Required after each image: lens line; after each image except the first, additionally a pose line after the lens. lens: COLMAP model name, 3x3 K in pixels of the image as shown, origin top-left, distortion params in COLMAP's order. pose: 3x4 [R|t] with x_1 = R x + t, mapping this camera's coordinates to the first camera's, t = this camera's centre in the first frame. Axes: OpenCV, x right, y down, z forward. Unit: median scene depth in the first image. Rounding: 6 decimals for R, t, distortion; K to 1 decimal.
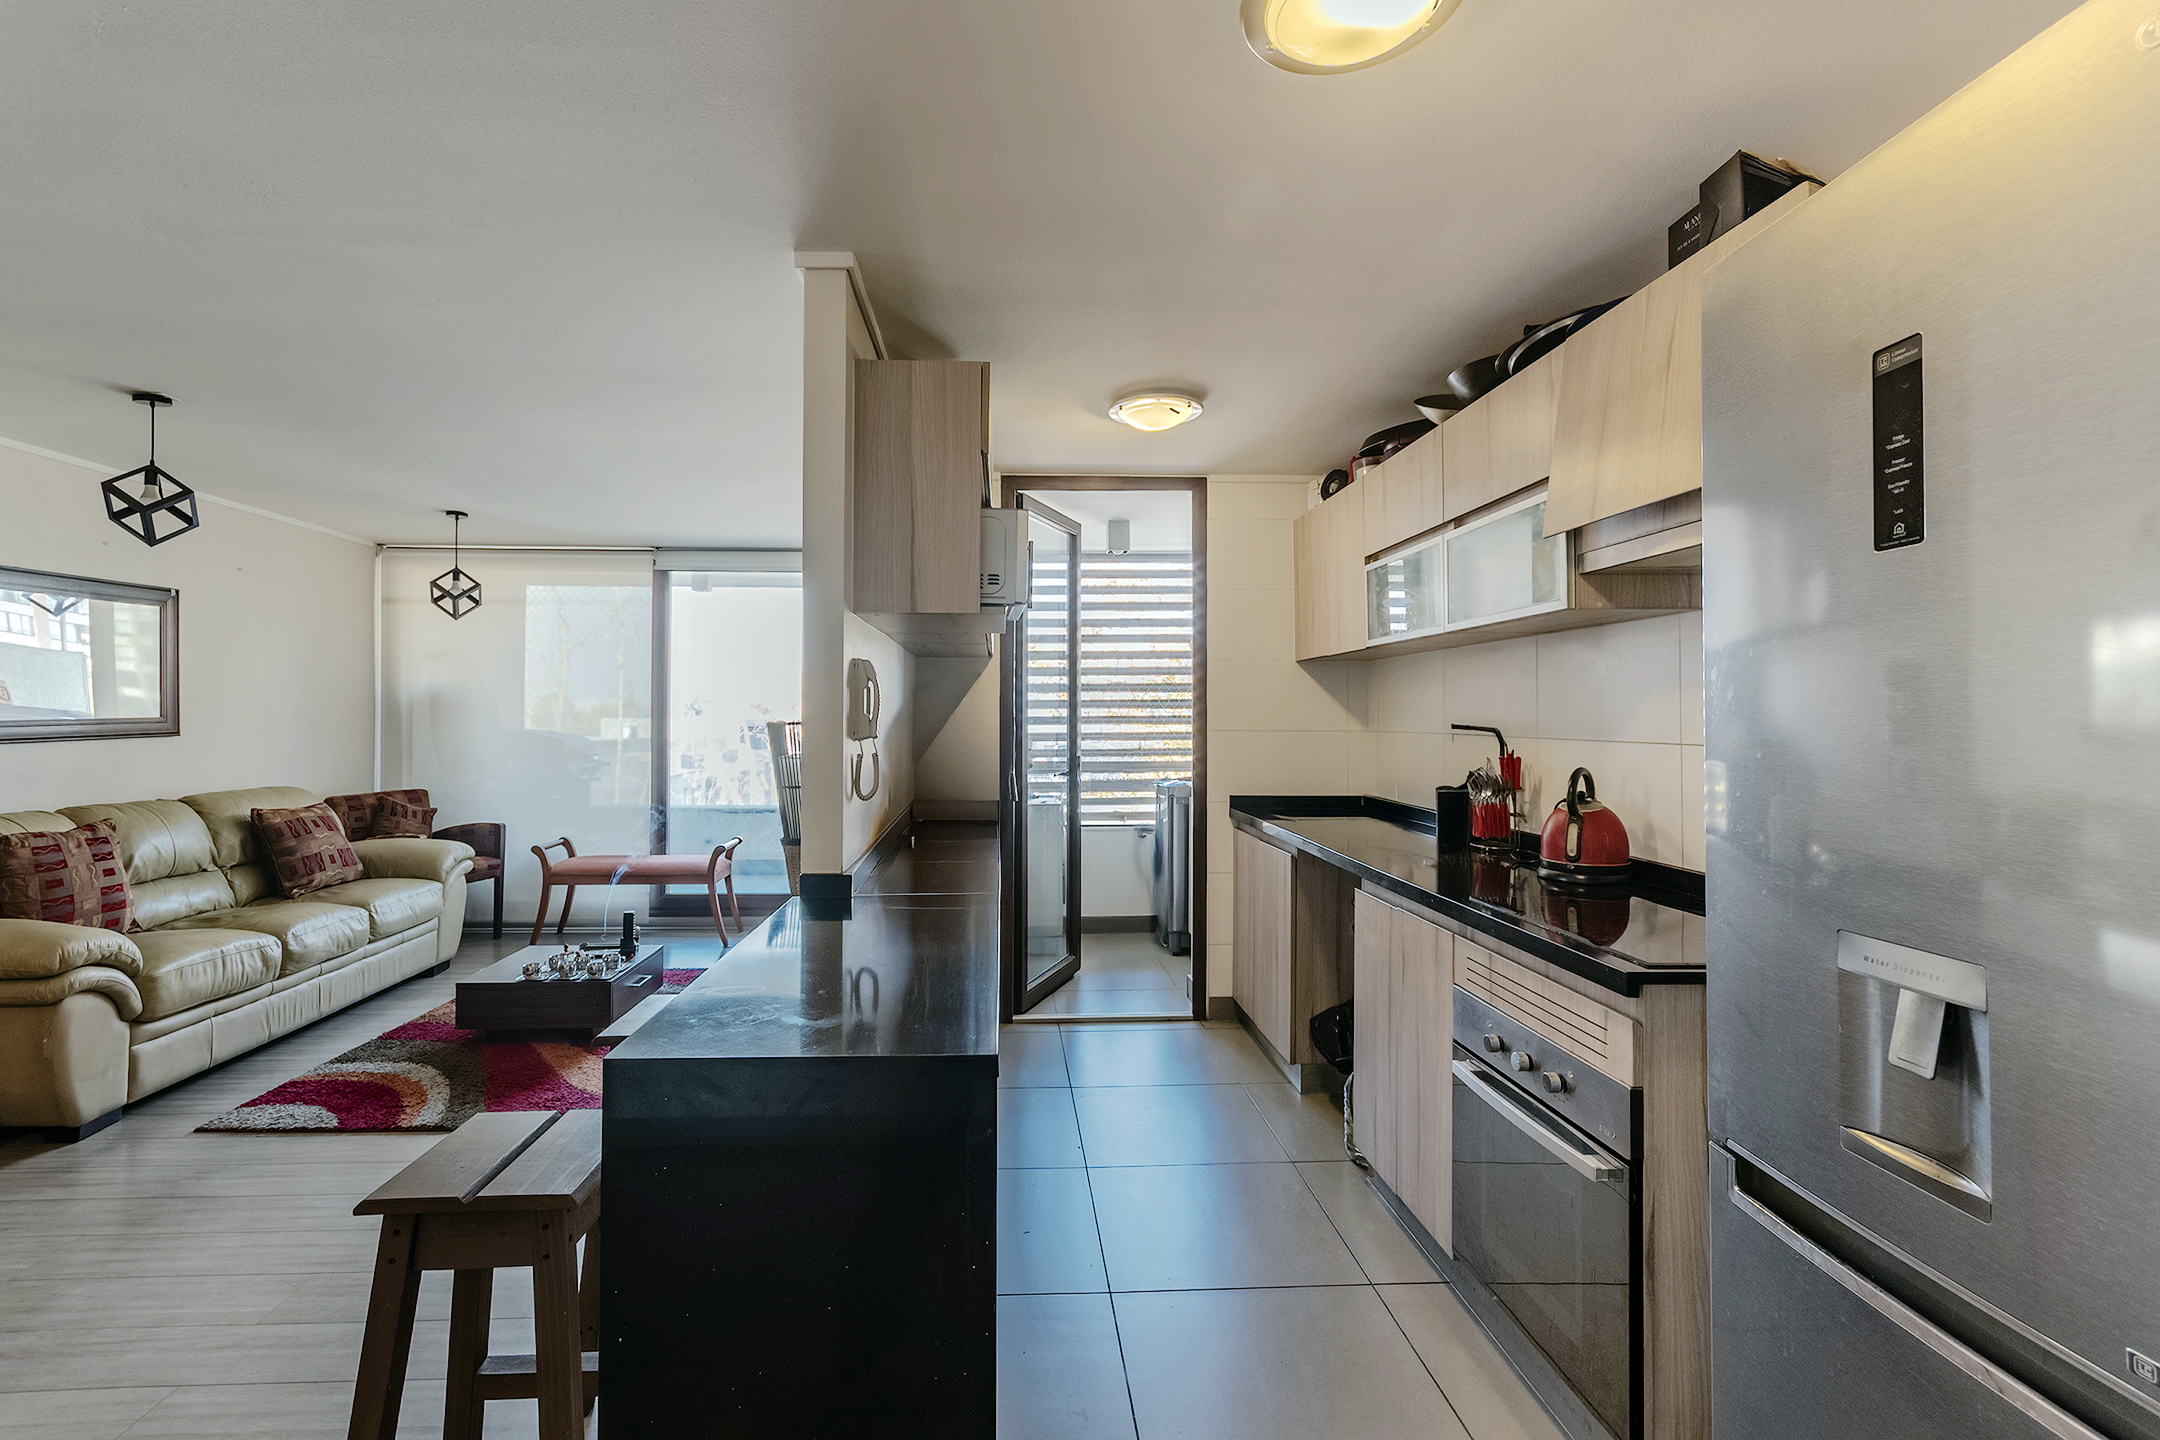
lens RADIAL K [[982.5, 0, 1071.1], [0, 982.5, 698.2], [0, 0, 1]] dist [0.001080, -0.001522]
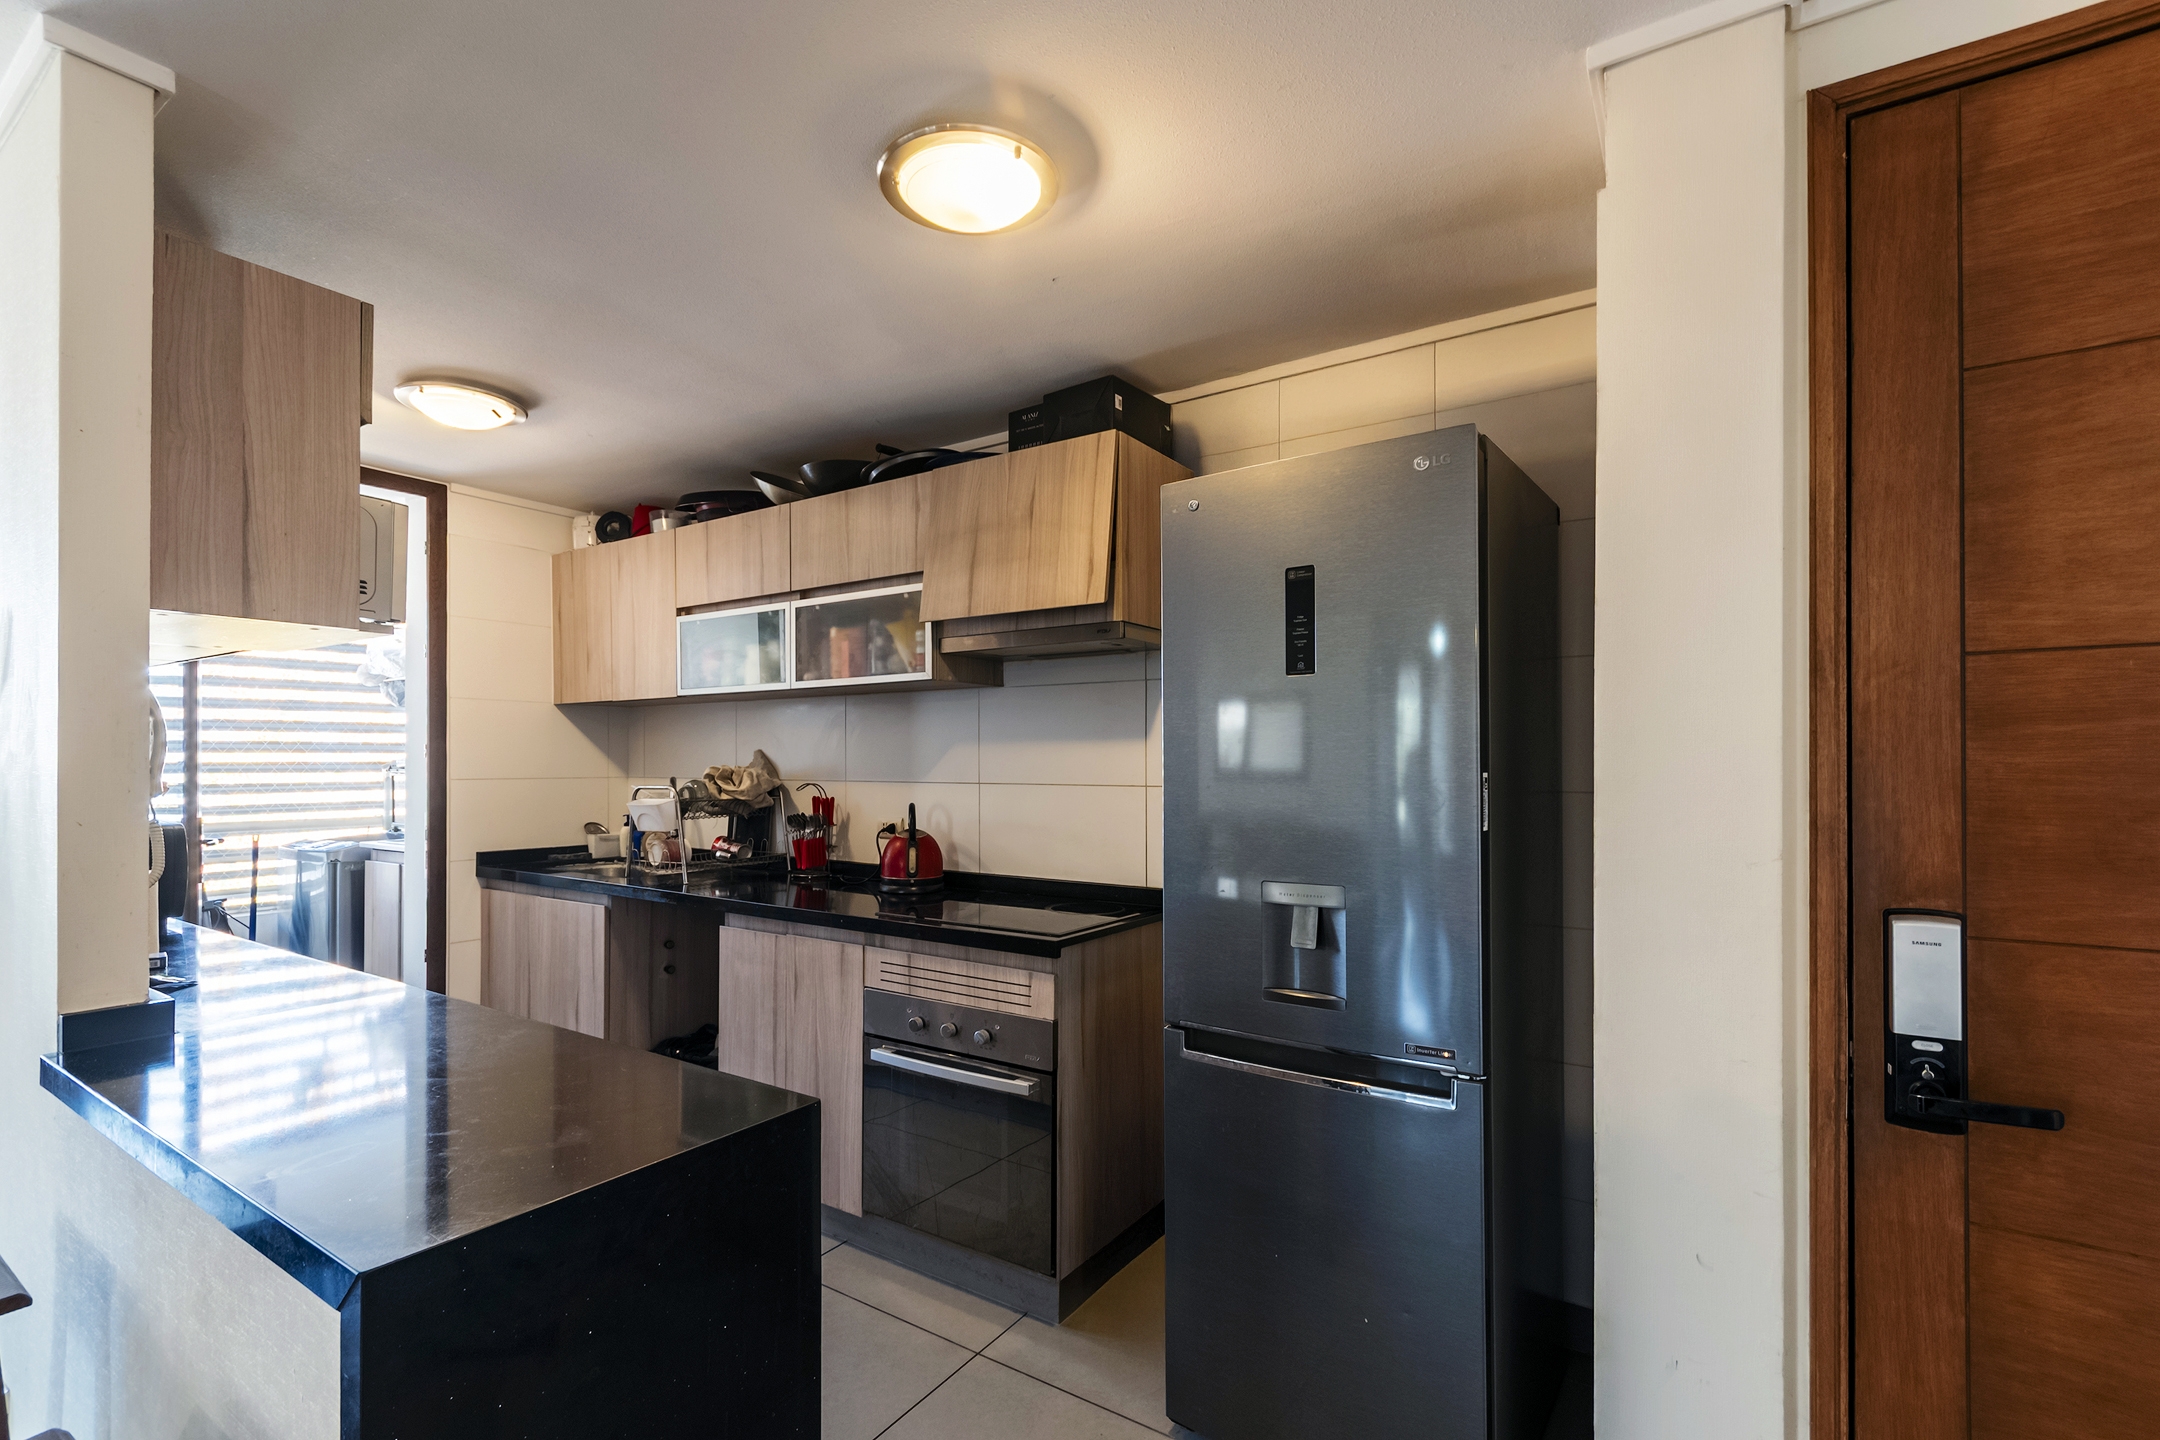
lens RADIAL K [[945.8, 0, 1071.7], [0, 945.8, 742.5], [0, 0, 1]] dist [0.002763, 0.001126]
pose [[0.585206, 0.017728, 0.810691, -0.382830], [-0.014999, 0.999827, -0.011037, 0.002378], [-0.810746, -0.005701, 0.585371, 0.119390]]
